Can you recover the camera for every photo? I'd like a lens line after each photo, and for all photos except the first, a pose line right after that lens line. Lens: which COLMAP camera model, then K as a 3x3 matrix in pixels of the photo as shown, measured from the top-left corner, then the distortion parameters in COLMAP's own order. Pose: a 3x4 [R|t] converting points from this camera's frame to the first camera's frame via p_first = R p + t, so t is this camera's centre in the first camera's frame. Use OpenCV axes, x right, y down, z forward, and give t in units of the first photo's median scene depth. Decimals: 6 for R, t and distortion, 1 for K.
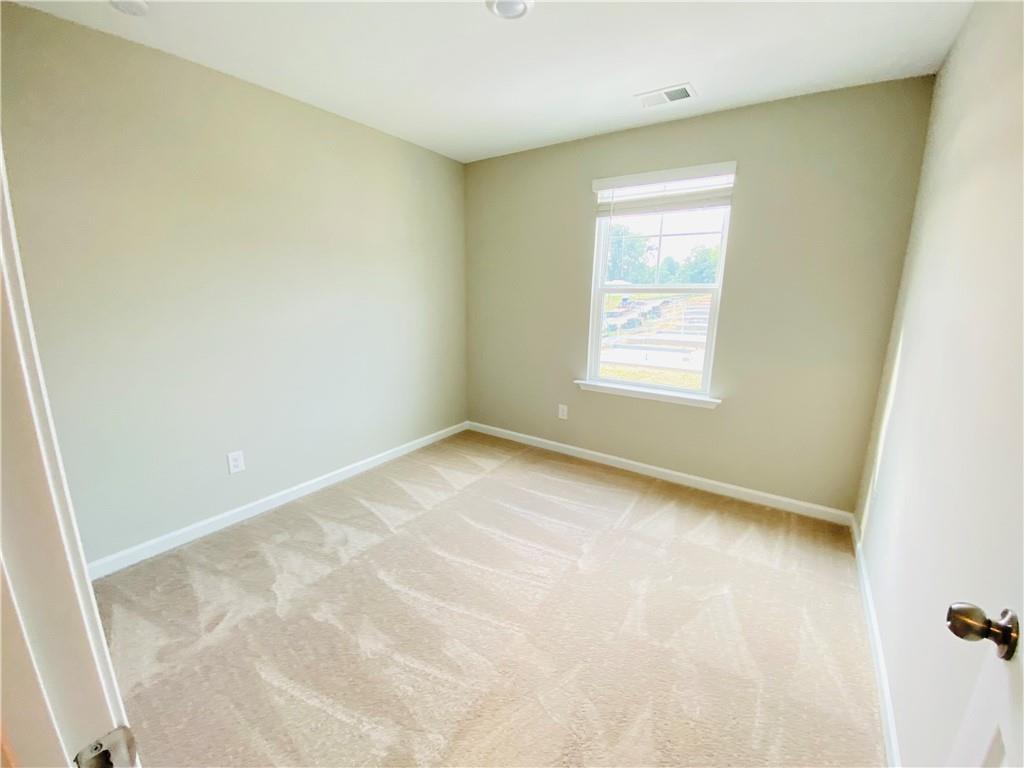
lens RADIAL K [[421.4, 0, 512.0], [0, 421.4, 386.8], [0, 0, 1]] dist [-0.001340, -0.000746]
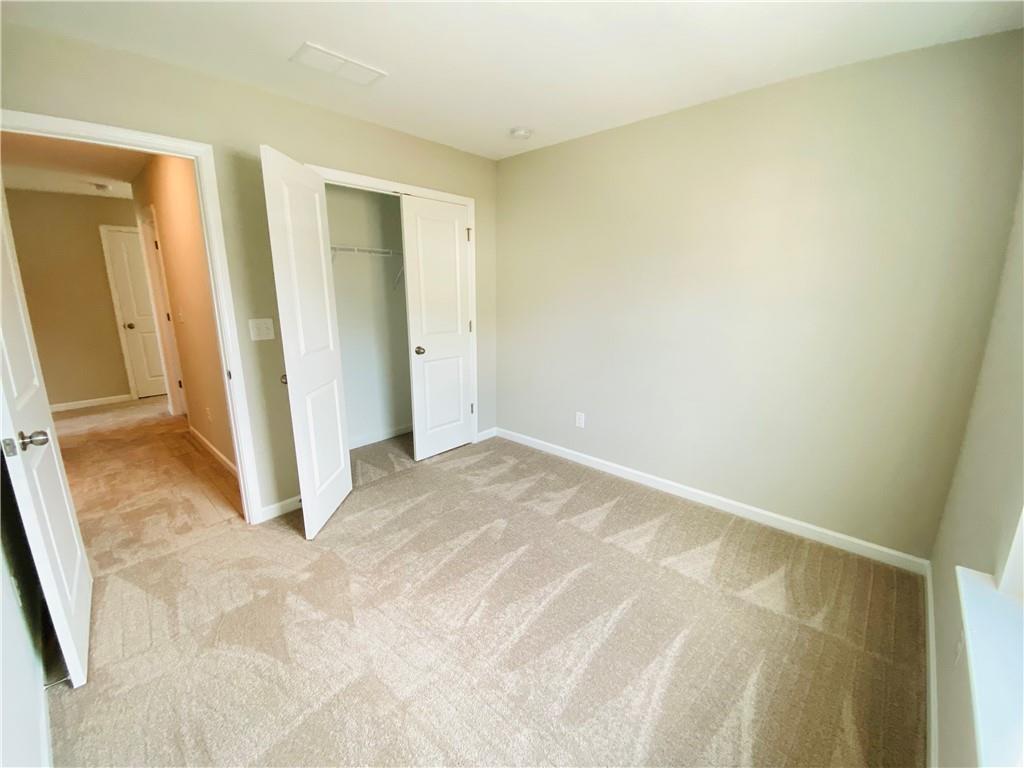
lens RADIAL K [[421.4, 0, 514.5], [0, 421.4, 382.9], [0, 0, 1]] dist [-0.001340, -0.000746]
pose [[-0.148567, 0.212560, -0.965788, 0.598020], [-0.226406, 0.943375, 0.242455, -0.192883], [0.962636, 0.254681, -0.092029, 0.765792]]
